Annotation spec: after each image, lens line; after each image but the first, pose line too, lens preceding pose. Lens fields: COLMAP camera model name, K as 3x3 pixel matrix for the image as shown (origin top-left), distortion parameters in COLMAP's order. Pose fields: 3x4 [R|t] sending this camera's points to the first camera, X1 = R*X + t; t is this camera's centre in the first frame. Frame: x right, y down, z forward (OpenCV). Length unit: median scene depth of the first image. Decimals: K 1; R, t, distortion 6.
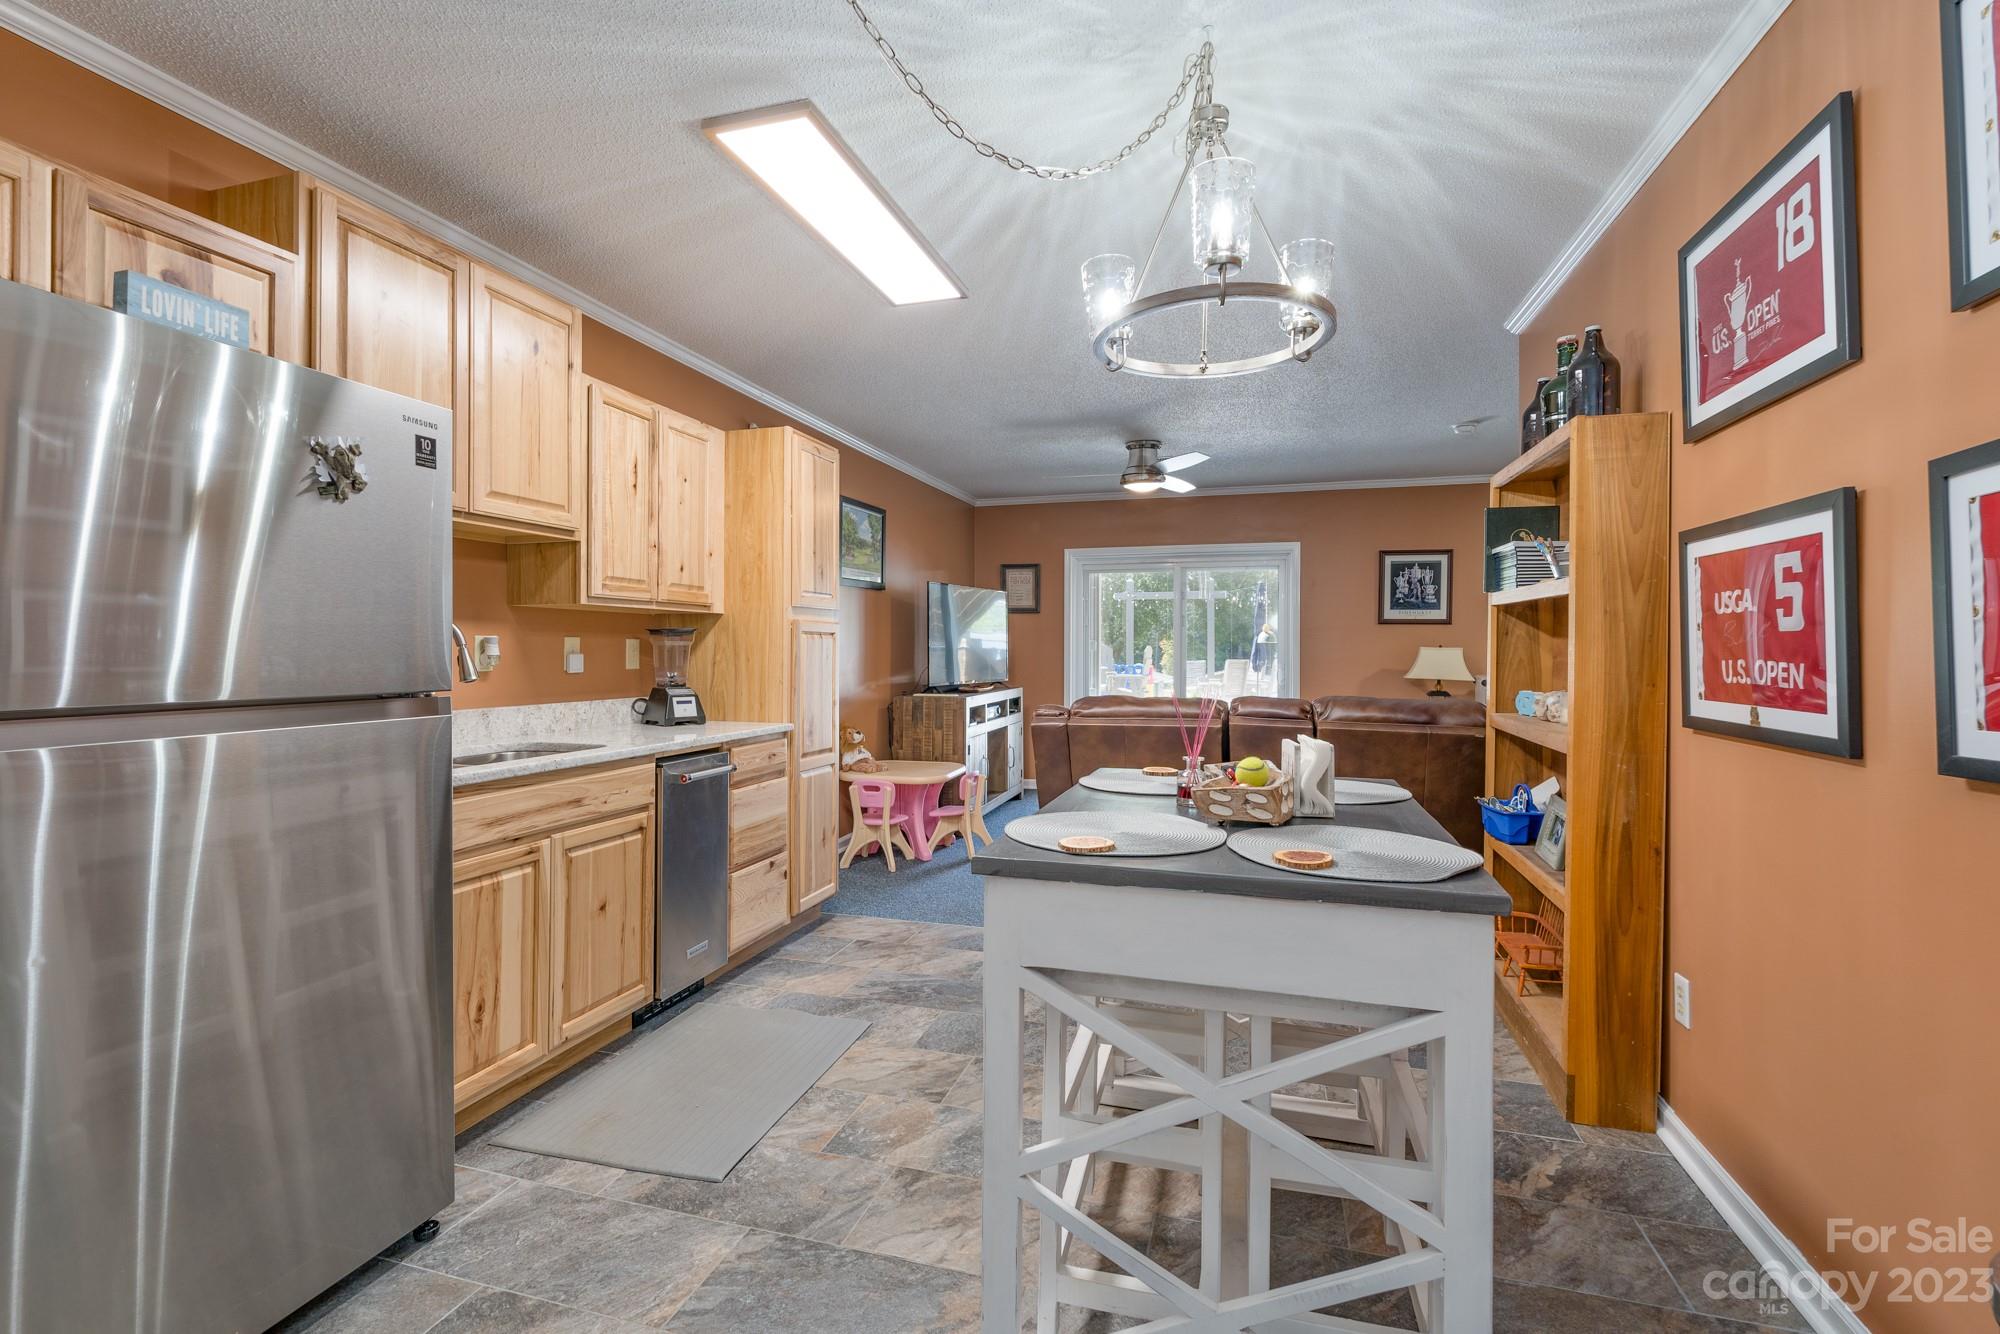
lens RADIAL K [[919.6, 0, 1002.0], [0, 919.6, 653.2], [0, 0, 1]] dist [-0.000655, 0.000031]
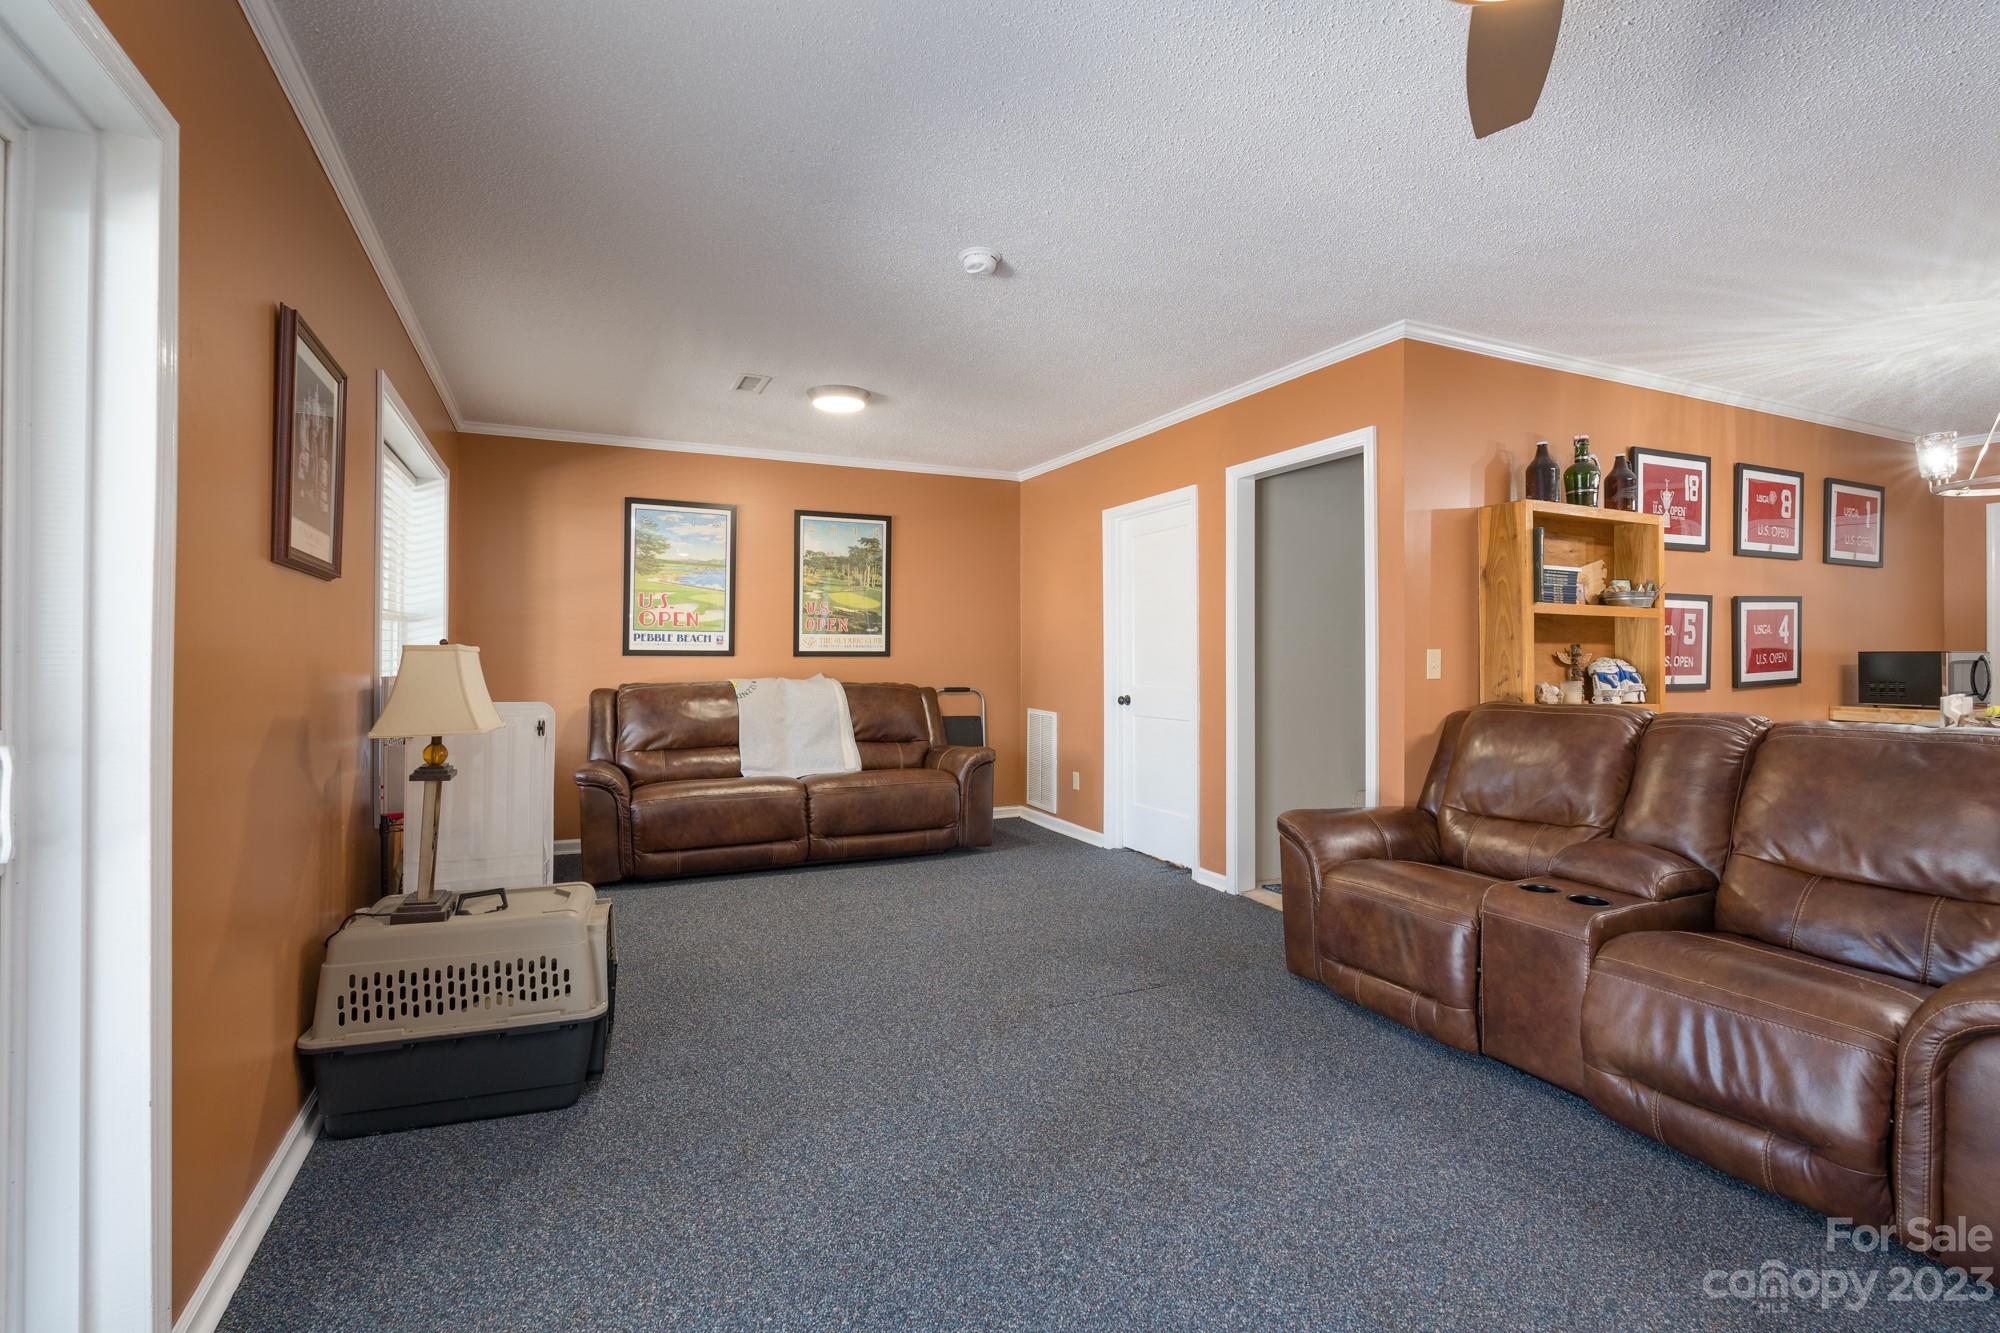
lens RADIAL K [[919.6, 0, 999.9], [0, 919.6, 661.5], [0, 0, 1]] dist [-0.000655, 0.000031]
pose [[-0.653058, -0.007544, 0.757271, 0.176414], [-0.007757, 0.999965, 0.003272, 0.029725], [-0.757268, -0.003737, -0.653093, 4.087383]]
